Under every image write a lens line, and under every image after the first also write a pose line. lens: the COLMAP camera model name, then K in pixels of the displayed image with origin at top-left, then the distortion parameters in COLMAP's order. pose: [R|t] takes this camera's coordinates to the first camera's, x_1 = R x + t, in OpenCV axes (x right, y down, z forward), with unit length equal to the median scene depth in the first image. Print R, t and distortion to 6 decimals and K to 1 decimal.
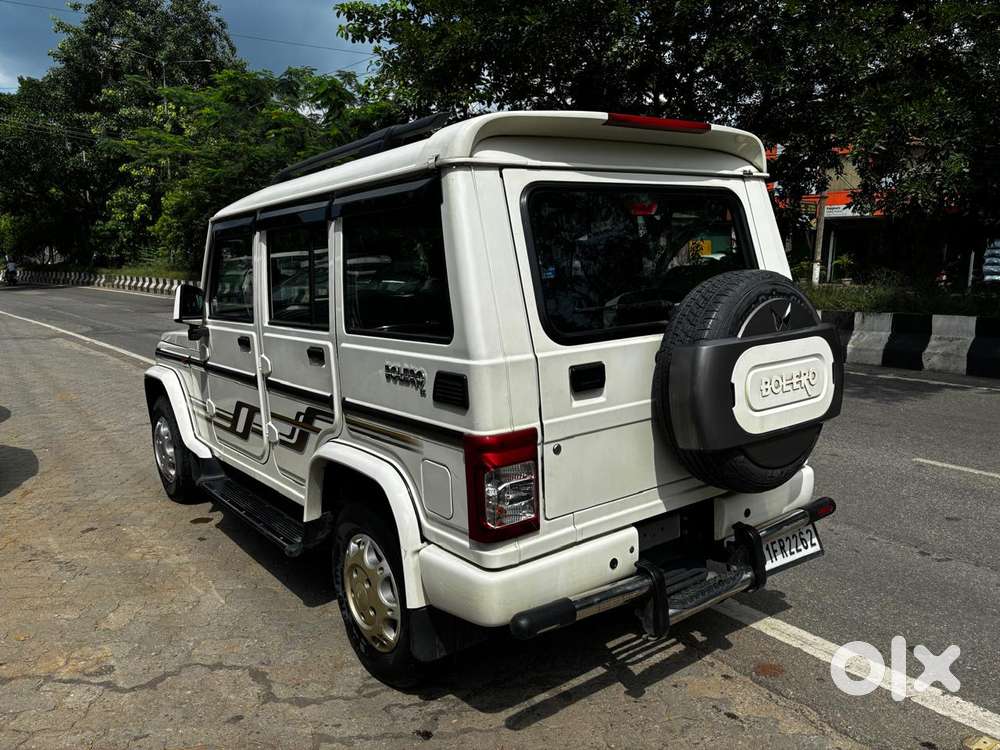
lens RADIAL K [[765.7, 0, 500.0], [0, 765.7, 375.0], [0, 0, 1]] dist [0.012207, -0.001241]
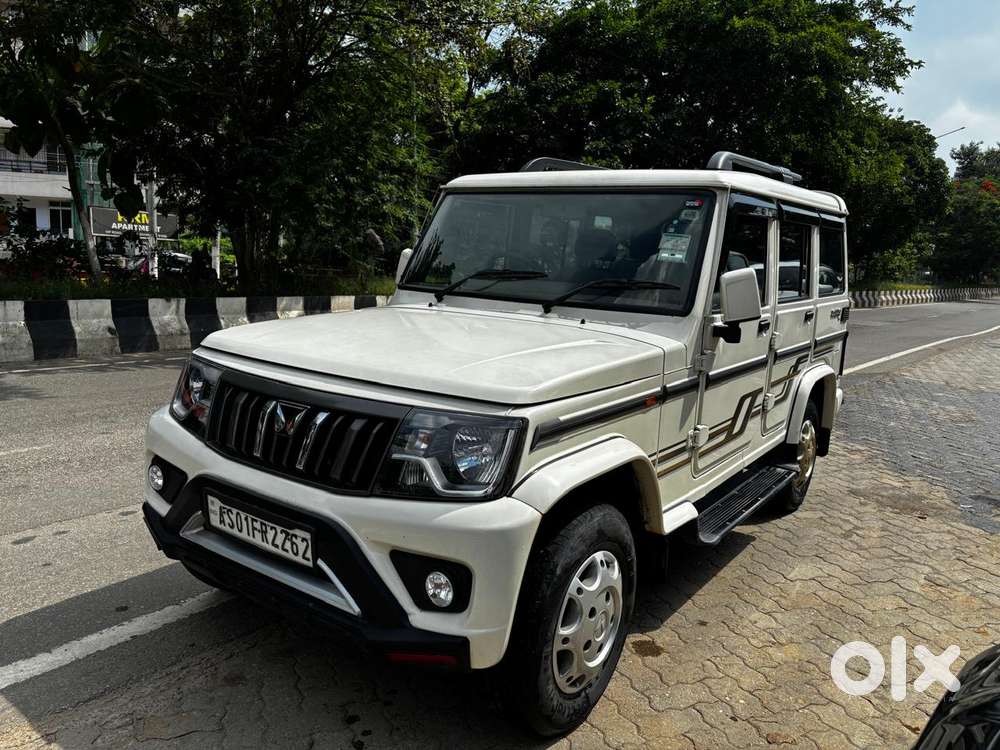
lens RADIAL K [[765.7, 0, 500.0], [0, 765.7, 375.0], [0, 0, 1]] dist [0.012207, -0.001241]
pose [[-0.313694, -0.130158, 0.940561, -1.460130], [0.111551, 0.978649, 0.172633, -0.238288], [-0.942949, 0.159074, -0.292477, 2.024273]]
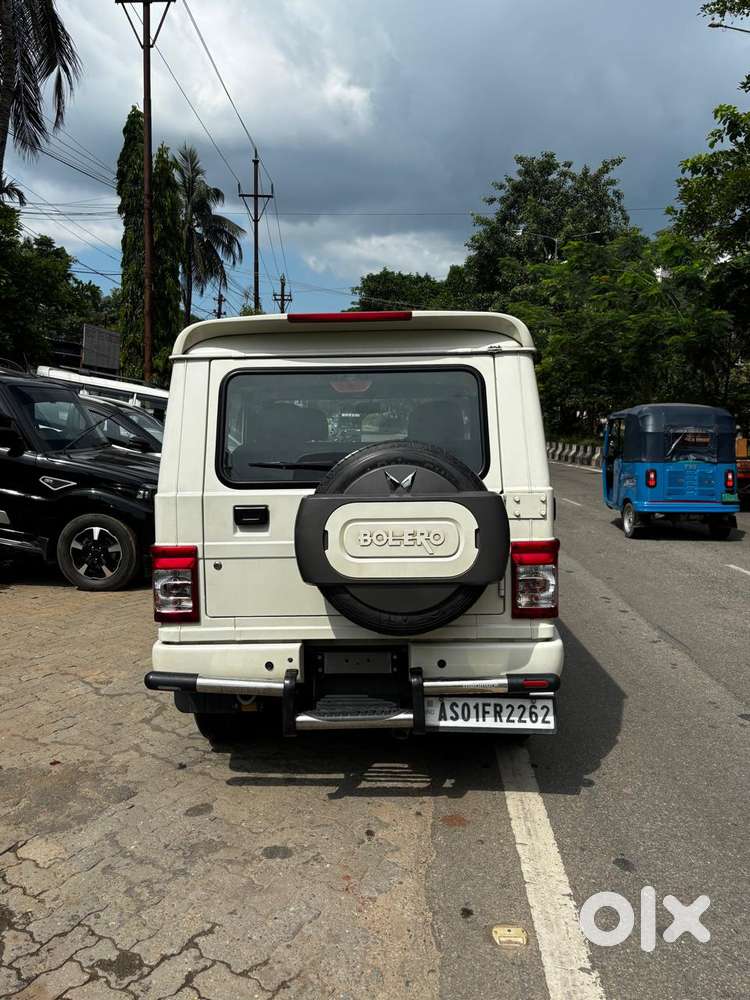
lens RADIAL K [[781.8, 0, 365.0], [0, 781.8, 501.2], [0, 0, 1]] dist [0.010446, -0.001369]
pose [[0.778987, 0.081029, -0.621782, 0.870195], [-0.111939, 0.993657, -0.010750, -0.022855], [0.616967, 0.077975, 0.783116, 0.057525]]
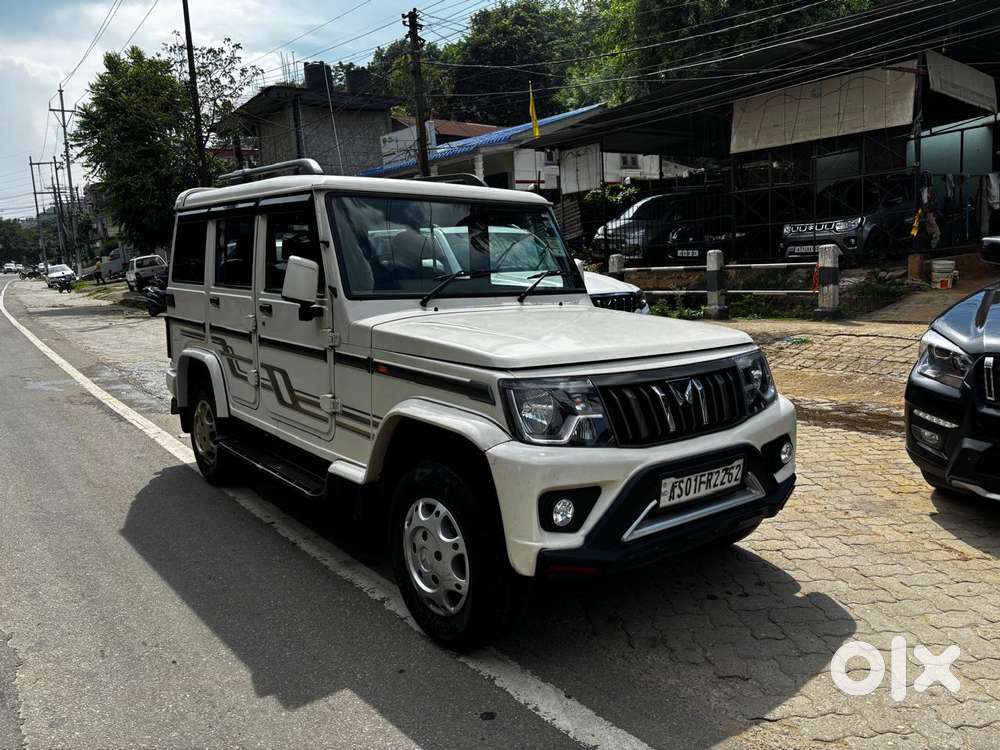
lens RADIAL K [[754.0, 0, 503.0], [0, 754.0, 364.3], [0, 0, 1]] dist [0.015010, 0.001735]
pose [[-0.998062, 0.048434, -0.039069, -0.319430], [0.035393, 0.958240, 0.283767, -0.409687], [0.051182, 0.281834, -0.958097, 2.968140]]
